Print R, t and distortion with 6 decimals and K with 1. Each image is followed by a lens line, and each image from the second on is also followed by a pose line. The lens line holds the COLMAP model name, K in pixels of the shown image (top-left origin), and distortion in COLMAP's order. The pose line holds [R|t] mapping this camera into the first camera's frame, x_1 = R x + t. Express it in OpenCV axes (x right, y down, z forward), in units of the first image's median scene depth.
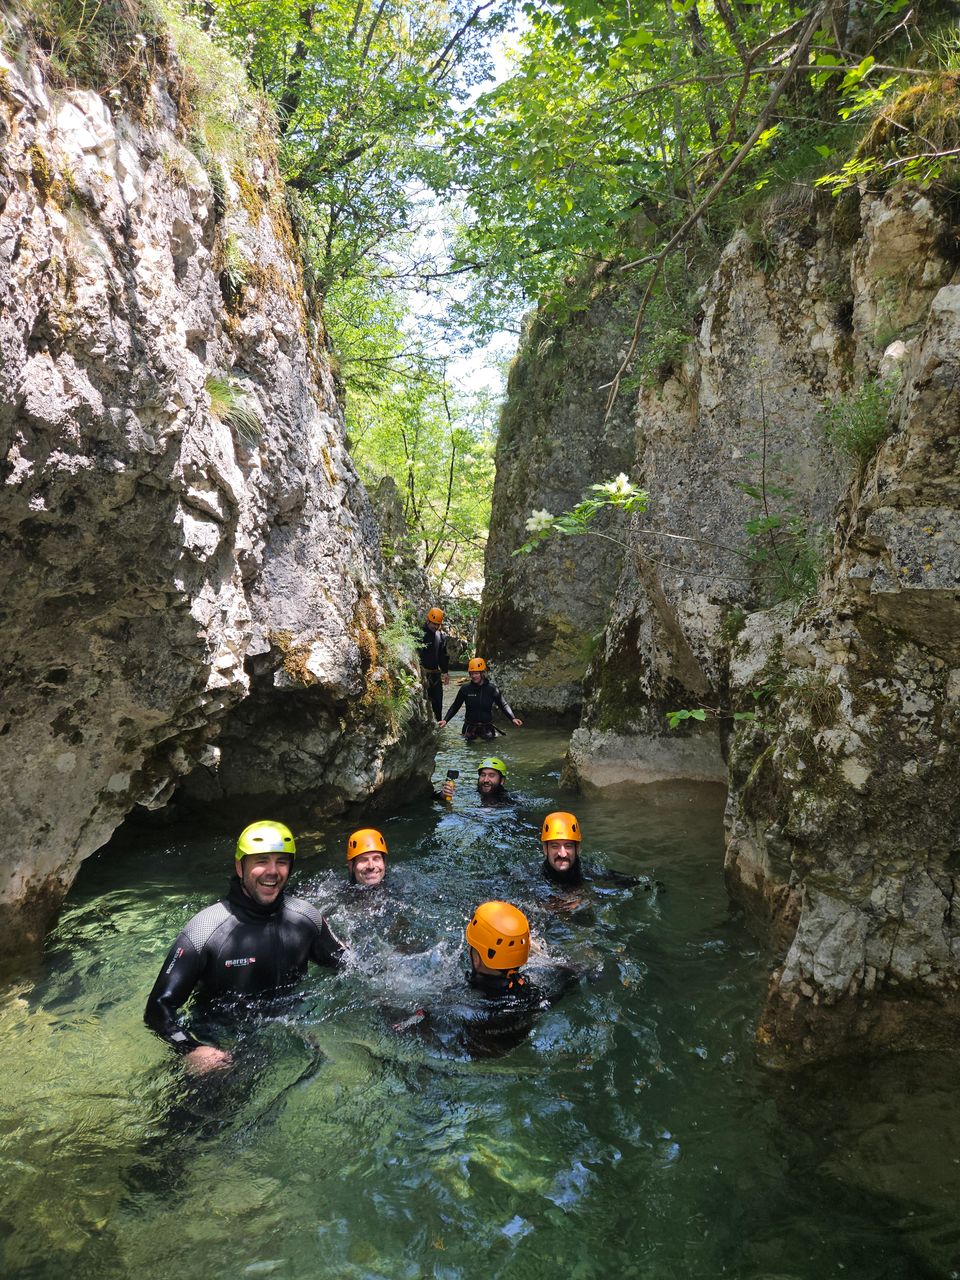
lens RADIAL K [[930.4, 0, 478.5], [0, 930.4, 641.9], [0, 0, 1]] dist [0.032175, -0.000337]
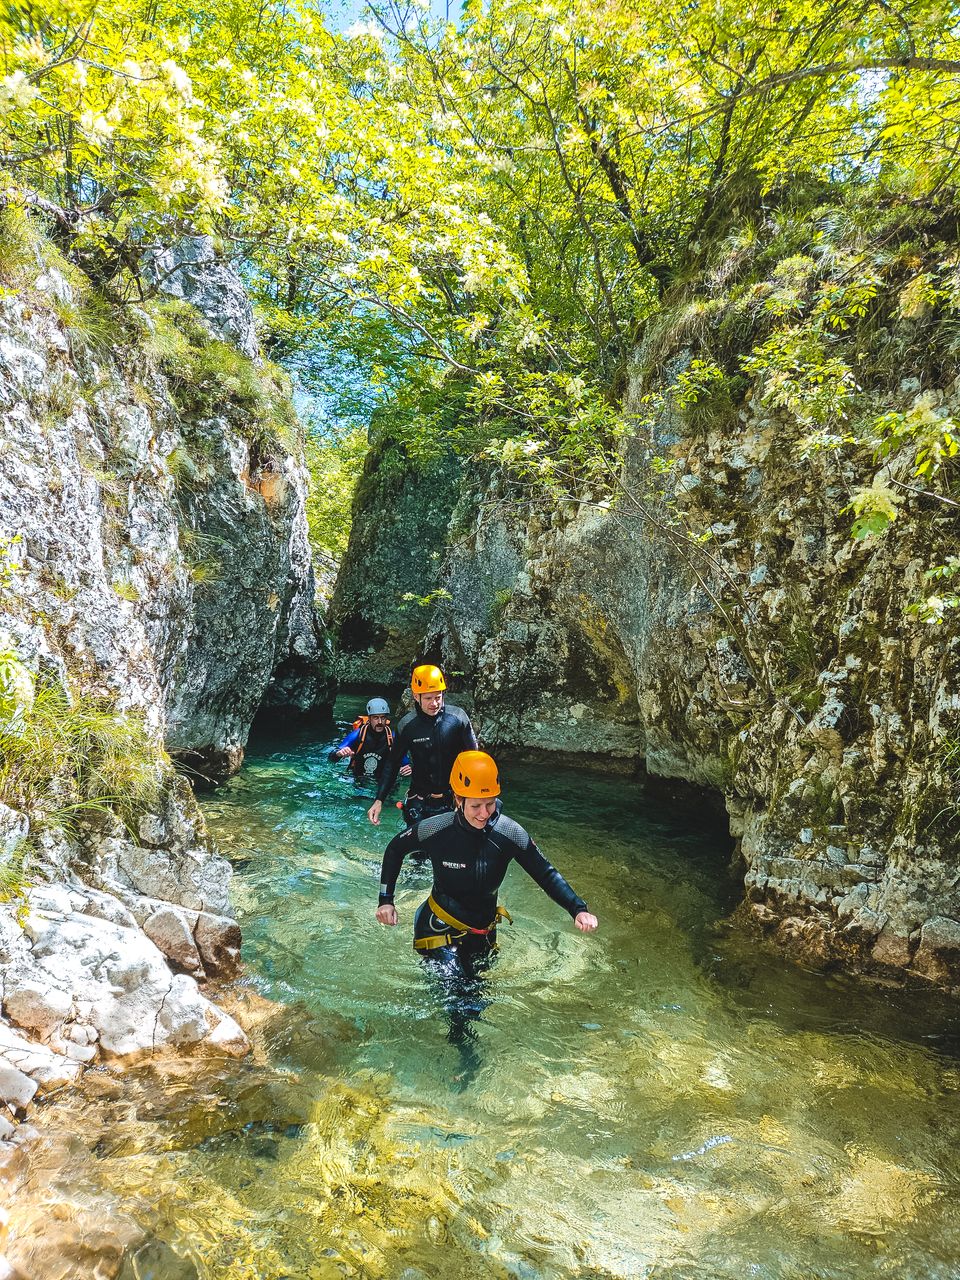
lens RADIAL K [[930.4, 0, 480.3], [0, 930.4, 640.0], [0, 0, 1]] dist [0.032175, -0.000337]
pose [[0.972965, 0.074100, 0.218743, -0.255551], [-0.074352, 0.997207, -0.007092, -0.007879], [-0.218657, -0.009364, 0.975757, -1.340422]]
